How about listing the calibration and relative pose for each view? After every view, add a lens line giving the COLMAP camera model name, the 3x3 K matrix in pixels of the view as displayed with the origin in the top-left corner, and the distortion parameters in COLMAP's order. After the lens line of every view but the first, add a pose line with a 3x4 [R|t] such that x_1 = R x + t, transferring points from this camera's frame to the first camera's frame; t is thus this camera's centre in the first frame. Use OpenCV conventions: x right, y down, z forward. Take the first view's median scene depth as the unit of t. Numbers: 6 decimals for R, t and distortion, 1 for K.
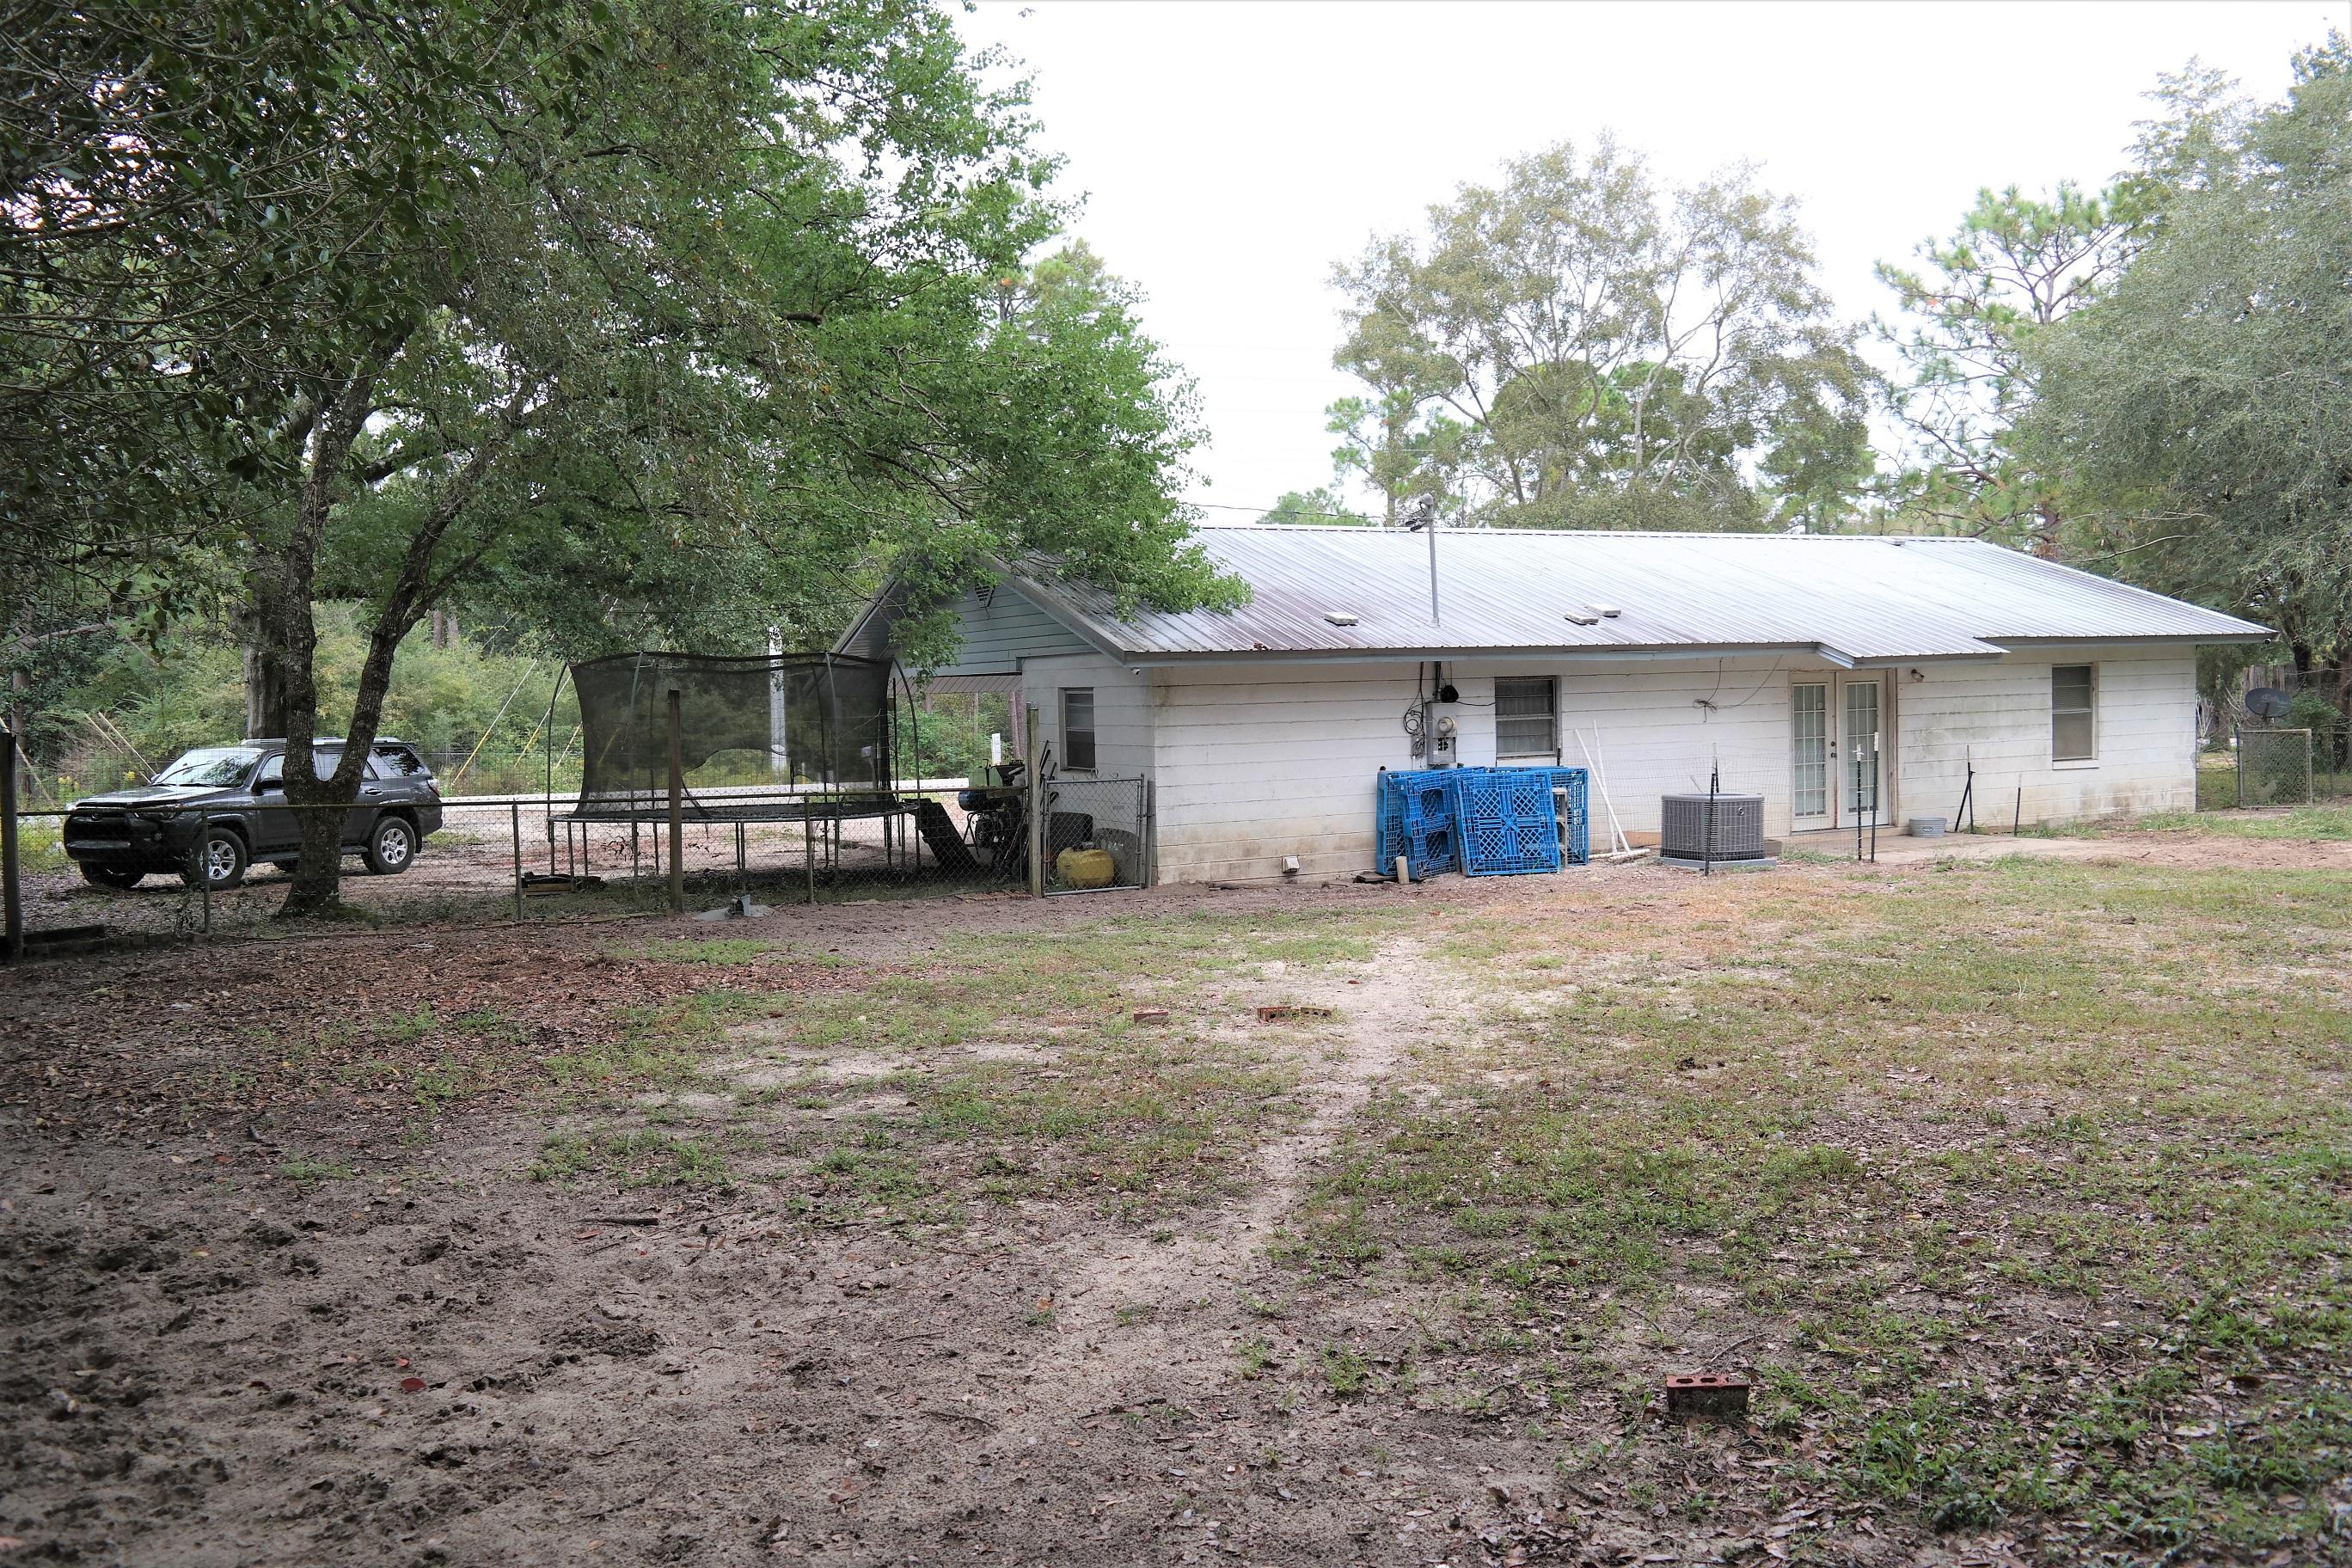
lens RADIAL K [[1890.2, 0, 1181.6], [0, 1890.2, 763.7], [0, 0, 1]] dist [0.020454, -0.010592]
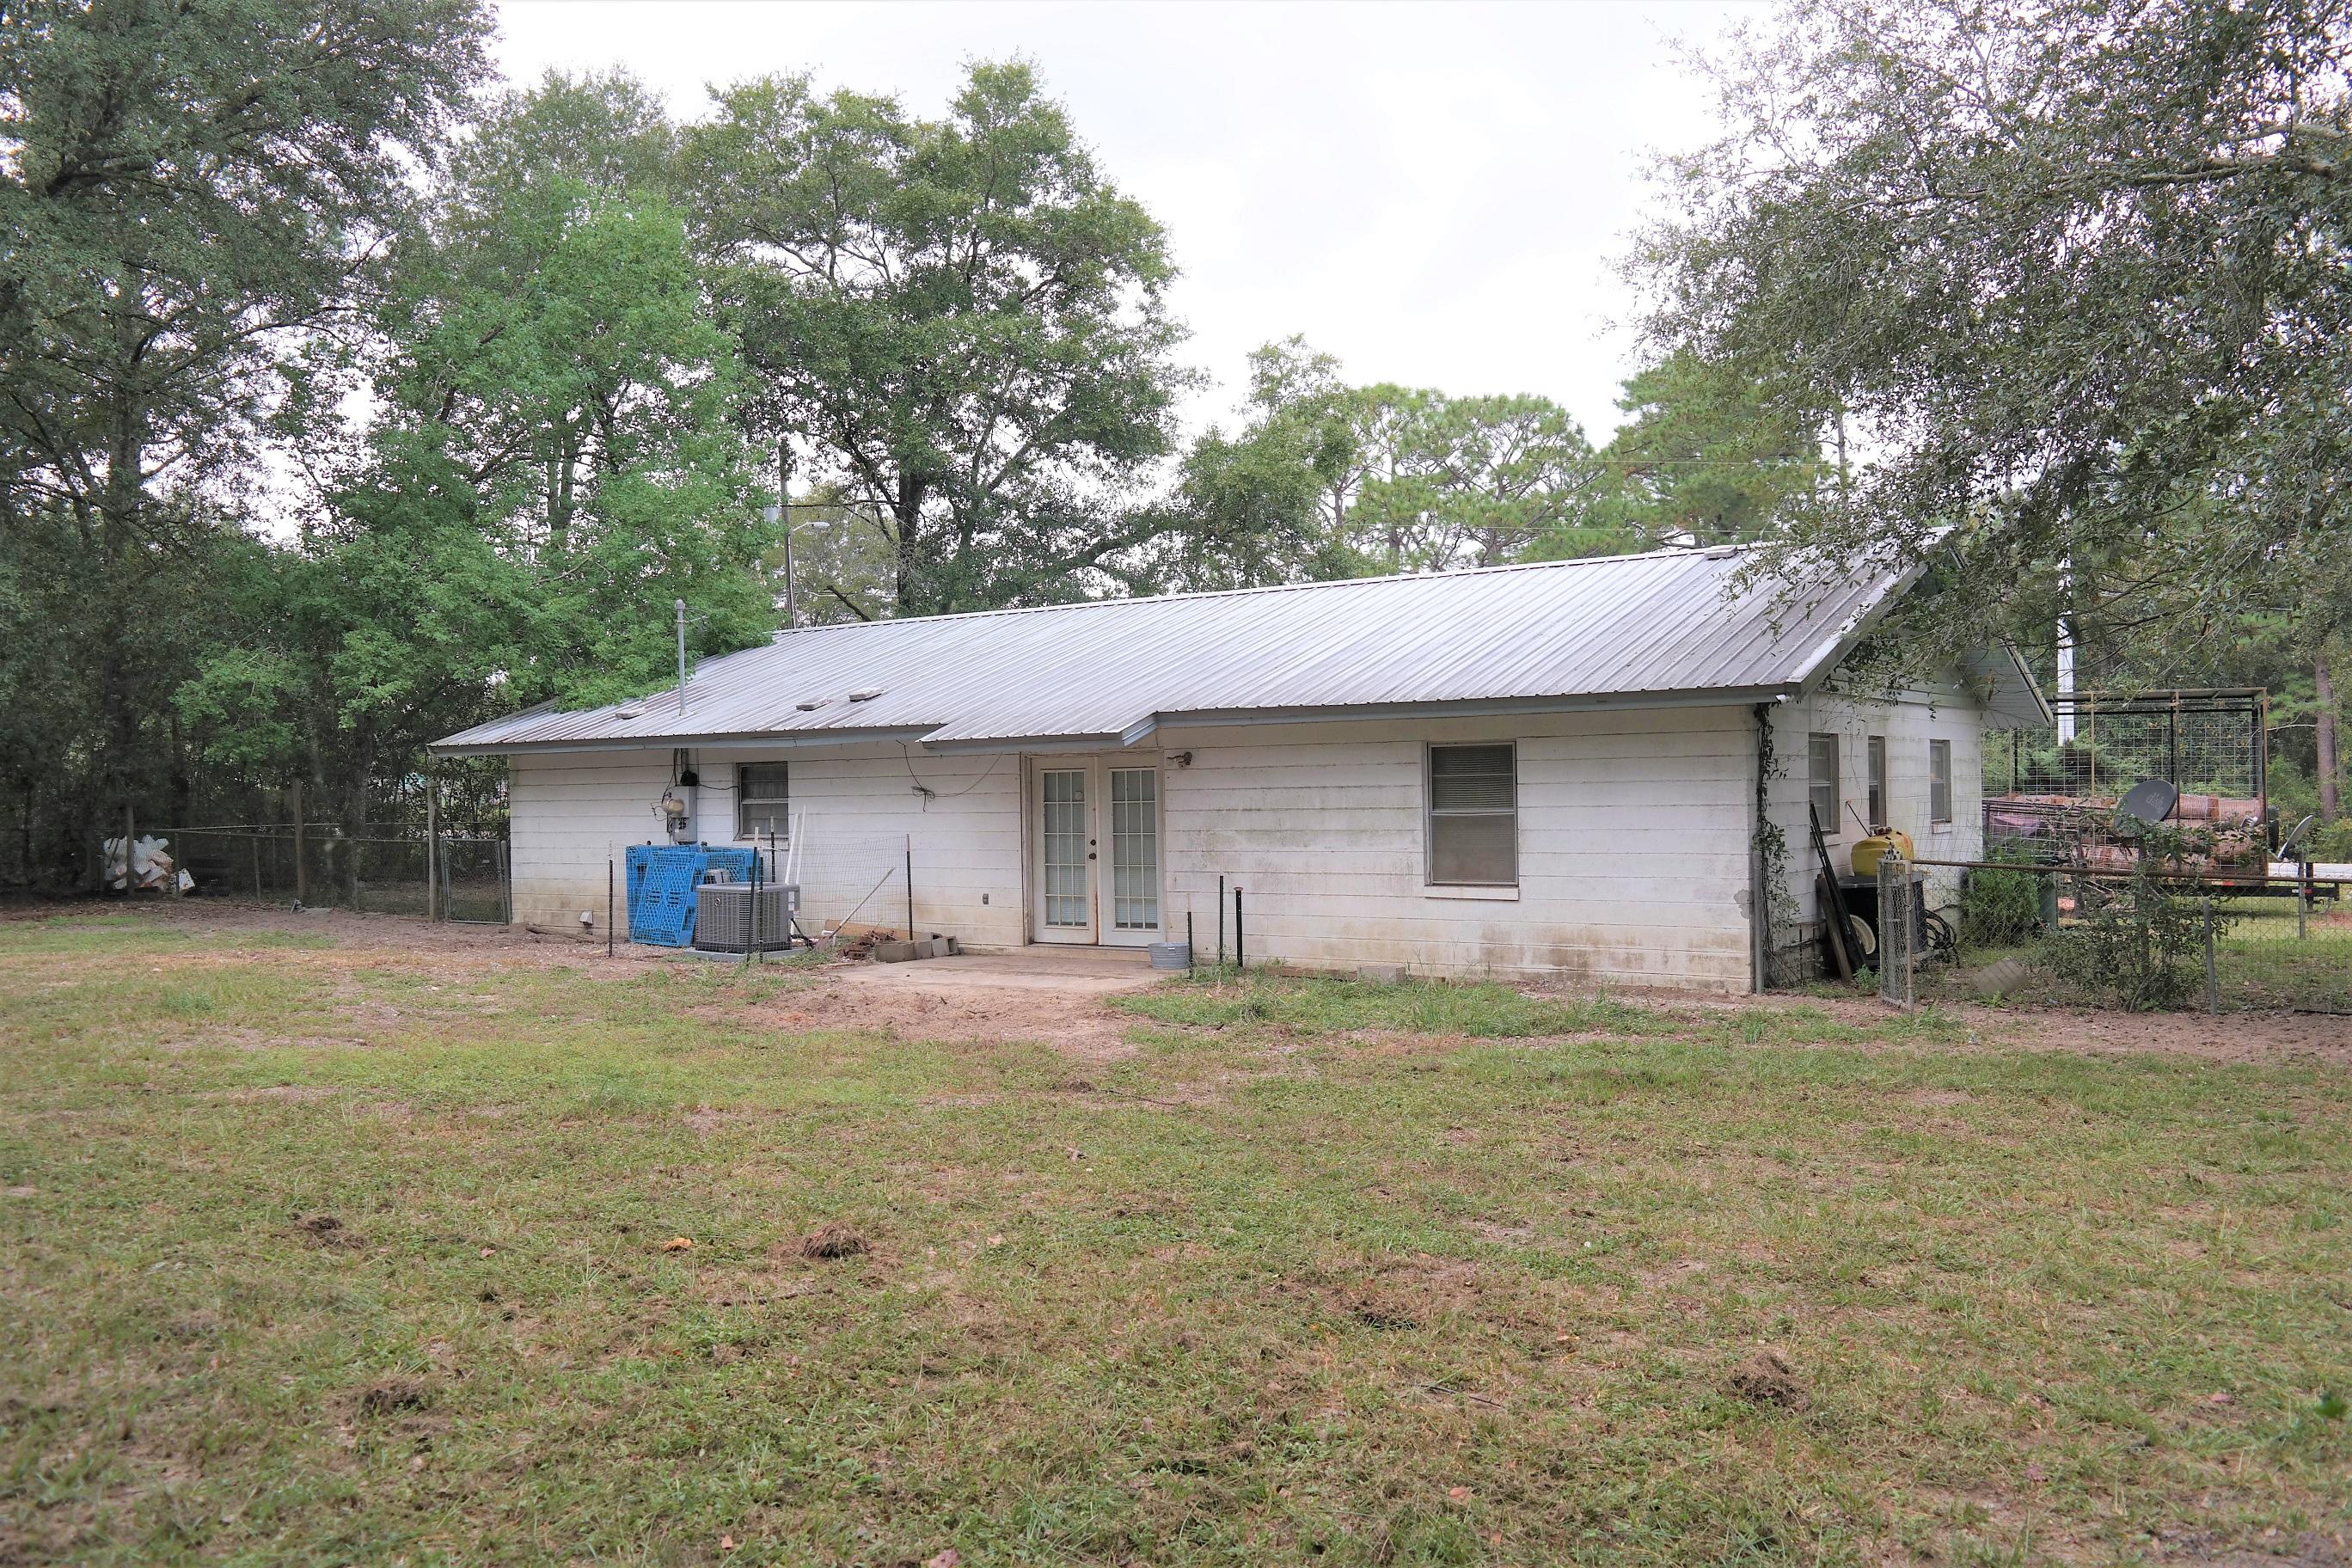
lens RADIAL K [[1890.2, 0, 1181.6], [0, 1890.2, 763.7], [0, 0, 1]] dist [0.020454, -0.010592]
pose [[0.484287, 0.017986, -0.874724, 1.424310], [-0.015365, 0.999809, 0.012051, -0.072823], [0.874774, 0.007604, 0.484471, 0.838886]]
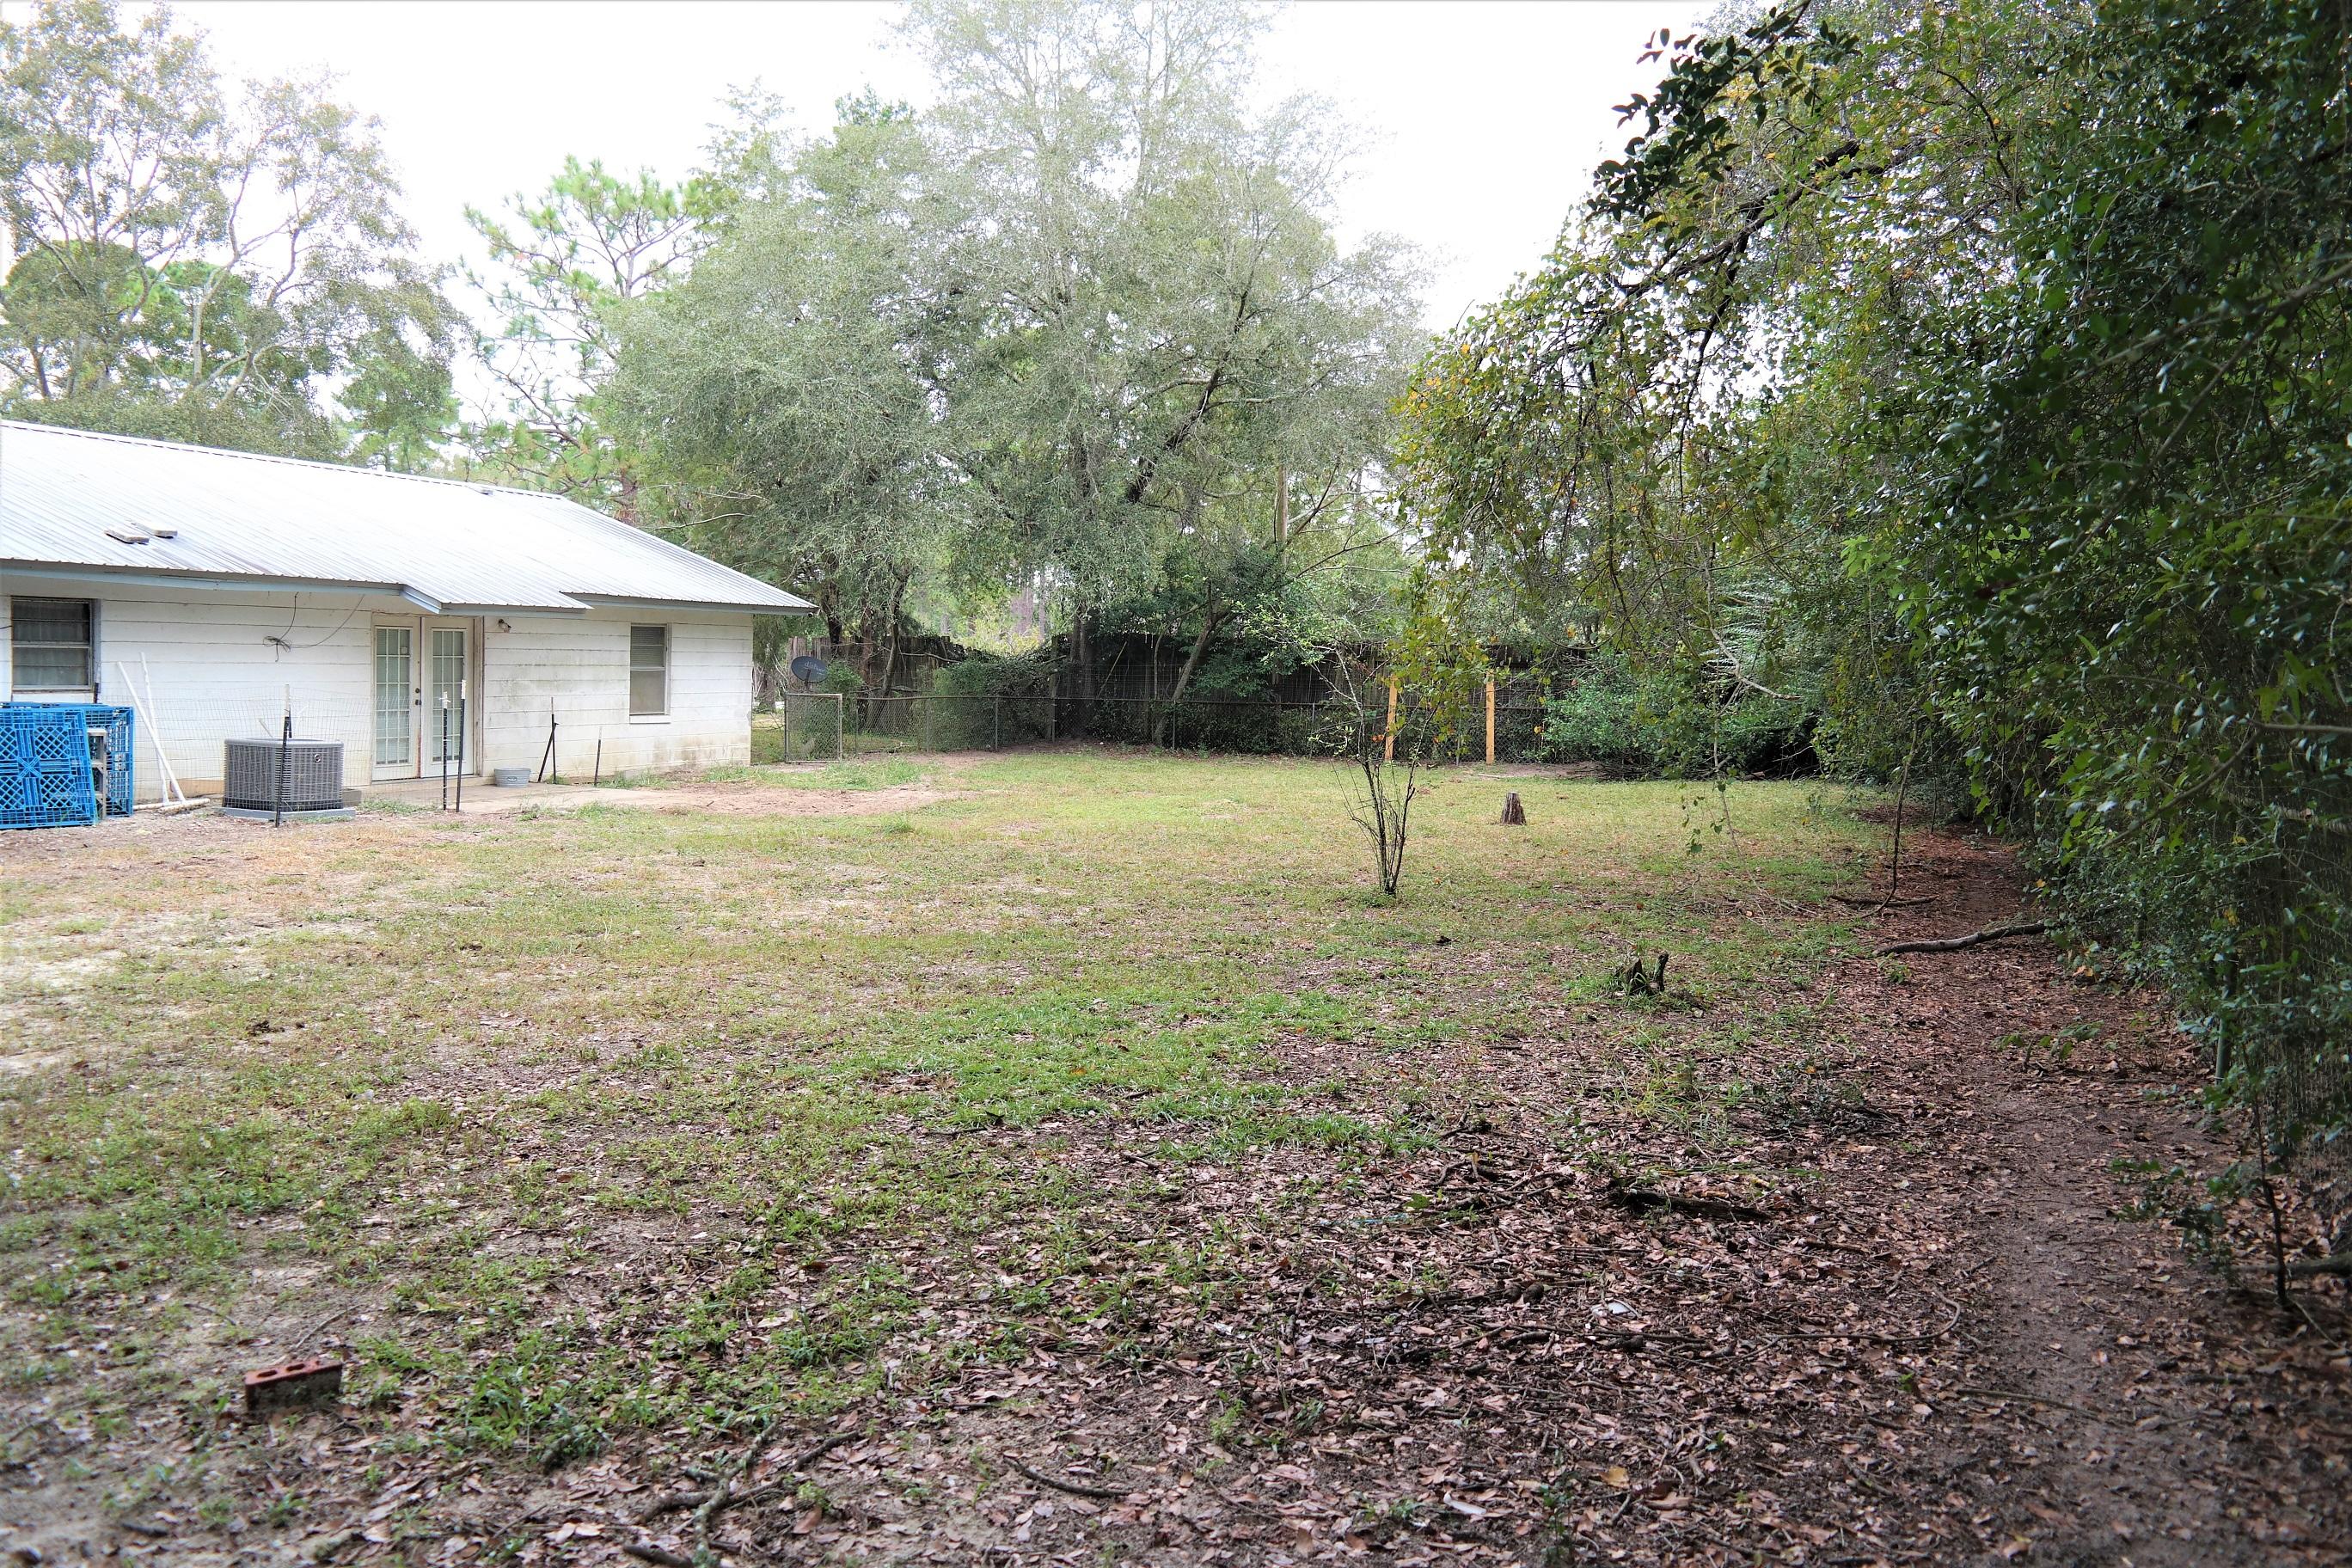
lens RADIAL K [[1890.2, 0, 1181.6], [0, 1890.2, 763.7], [0, 0, 1]] dist [0.020454, -0.010592]
pose [[0.750580, 0.010853, 0.660691, -0.002671], [-0.025241, 0.999606, 0.012255, 0.006748], [-0.660298, -0.025875, 0.750558, 0.021137]]
